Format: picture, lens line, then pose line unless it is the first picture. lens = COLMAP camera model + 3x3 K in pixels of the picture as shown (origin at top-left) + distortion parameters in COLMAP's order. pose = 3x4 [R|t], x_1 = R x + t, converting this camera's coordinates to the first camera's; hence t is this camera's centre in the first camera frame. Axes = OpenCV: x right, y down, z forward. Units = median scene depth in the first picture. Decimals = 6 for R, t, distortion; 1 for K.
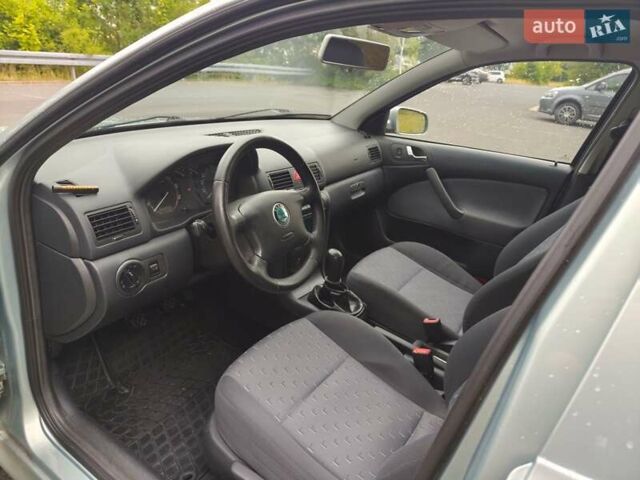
lens RADIAL K [[442.1, 0, 320.8], [0, 442.1, 235.5], [0, 0, 1]] dist [0.023278, -0.037700]
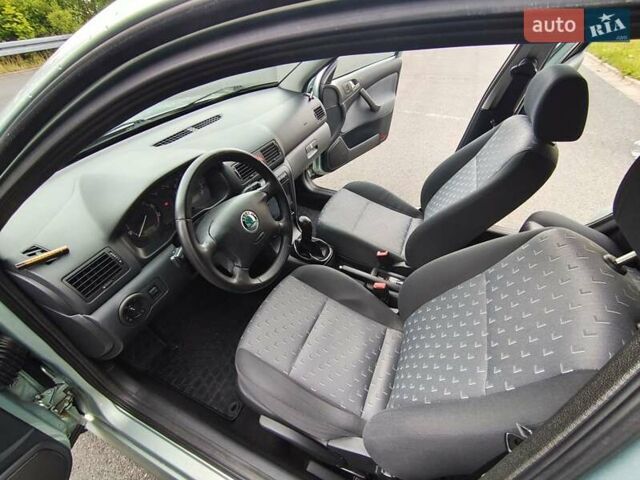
lens RADIAL K [[278.3, 0, 325.6], [0, 278.3, 237.5], [0, 0, 1]] dist [0.000342, -0.004383]
pose [[0.978836, -0.200192, 0.042460, 0.057034], [0.175128, 0.926767, 0.332313, -0.187703], [-0.105877, -0.317844, 0.942213, 0.250999]]
